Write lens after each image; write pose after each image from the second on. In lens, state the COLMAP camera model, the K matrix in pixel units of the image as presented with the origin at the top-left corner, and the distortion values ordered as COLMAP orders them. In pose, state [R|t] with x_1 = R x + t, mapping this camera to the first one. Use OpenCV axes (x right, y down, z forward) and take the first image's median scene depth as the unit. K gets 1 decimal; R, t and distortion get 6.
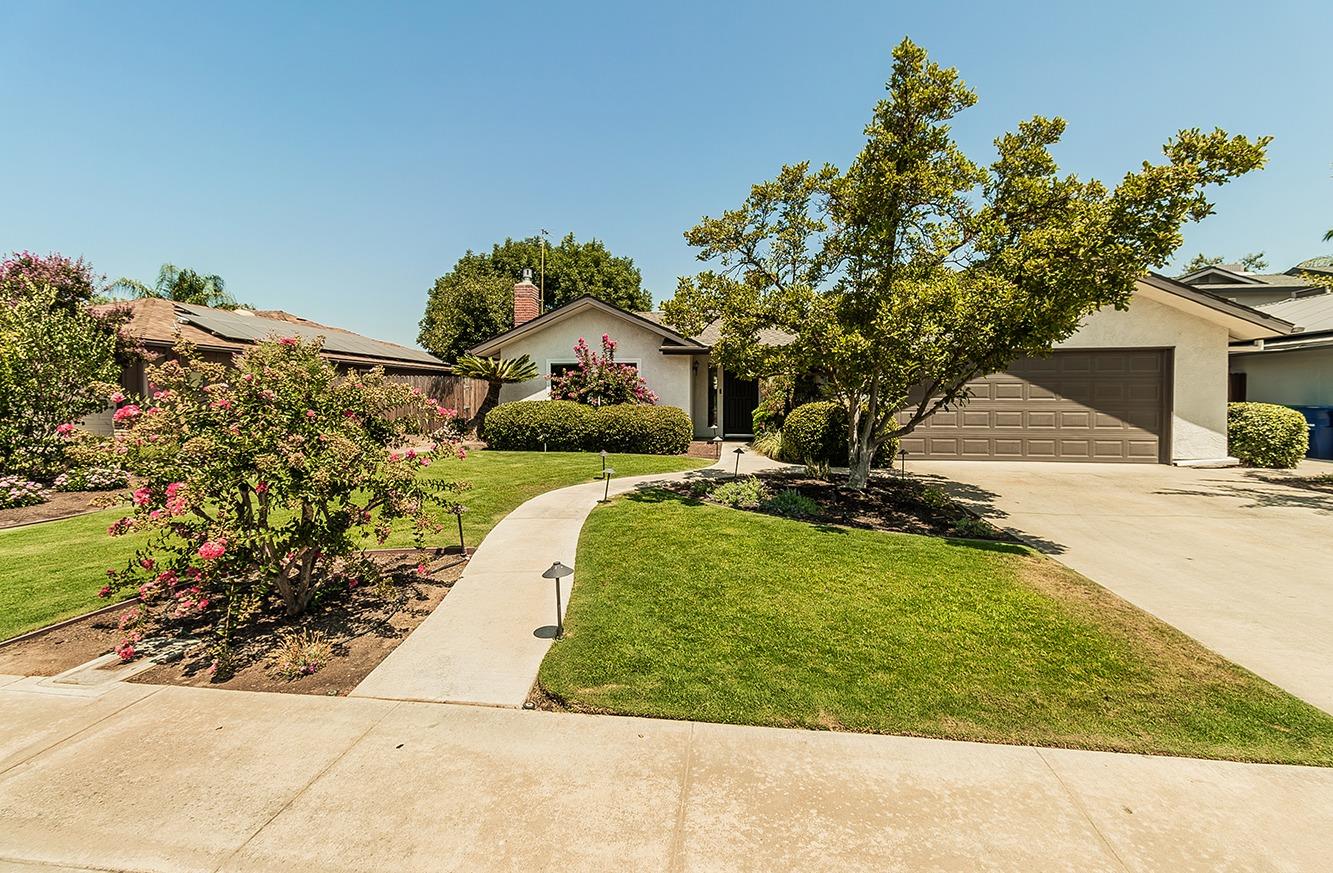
lens RADIAL K [[599.6, 0, 668.5], [0, 599.6, 416.5], [0, 0, 1]] dist [0.000121, 0.000151]
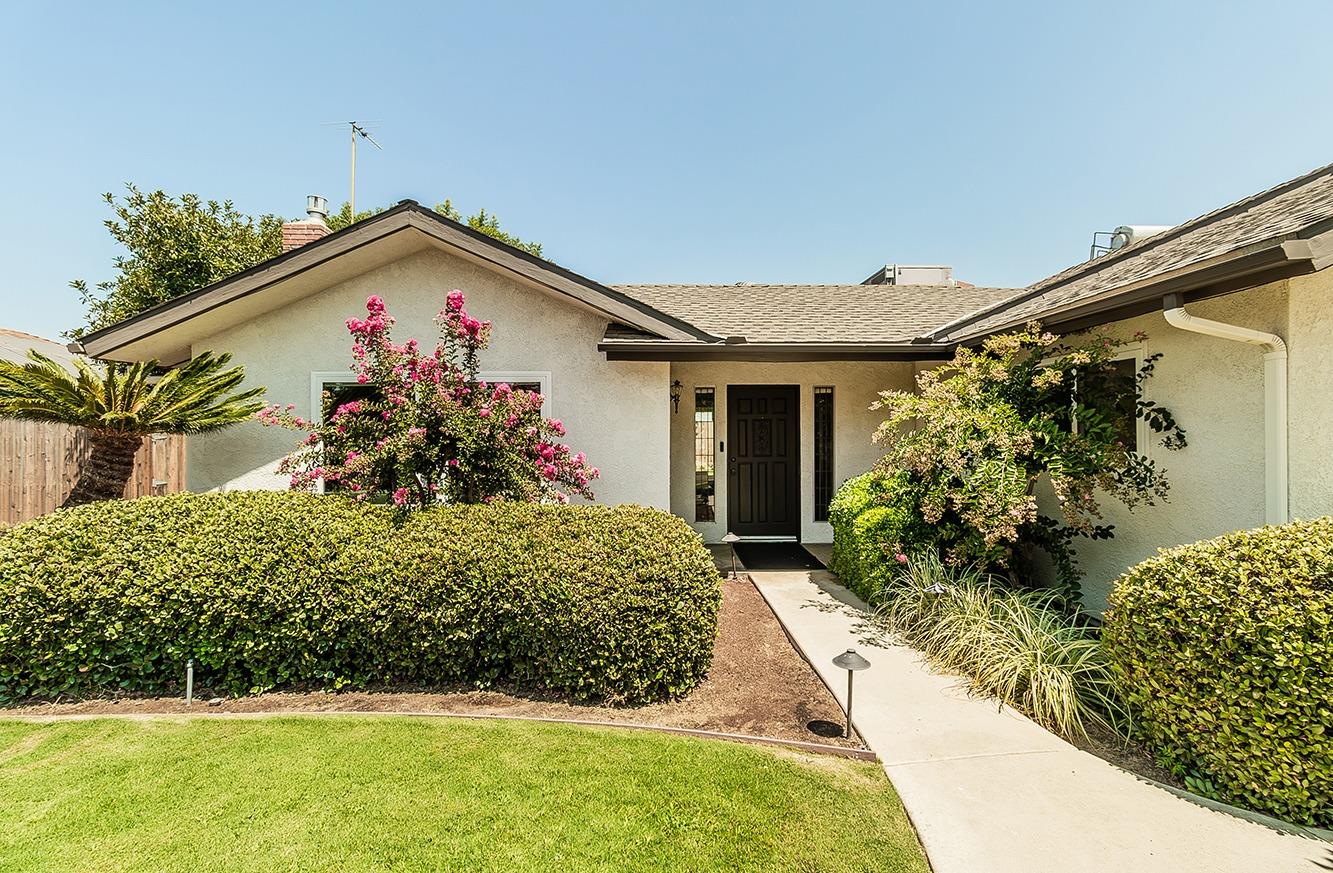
lens RADIAL K [[599.6, 0, 668.5], [0, 599.6, 416.5], [0, 0, 1]] dist [0.000121, 0.000151]
pose [[0.989474, -0.000166, 0.144710, -0.026777], [0.009423, 0.997951, -0.063290, -0.041827], [-0.144403, 0.063988, 0.987448, 0.617356]]
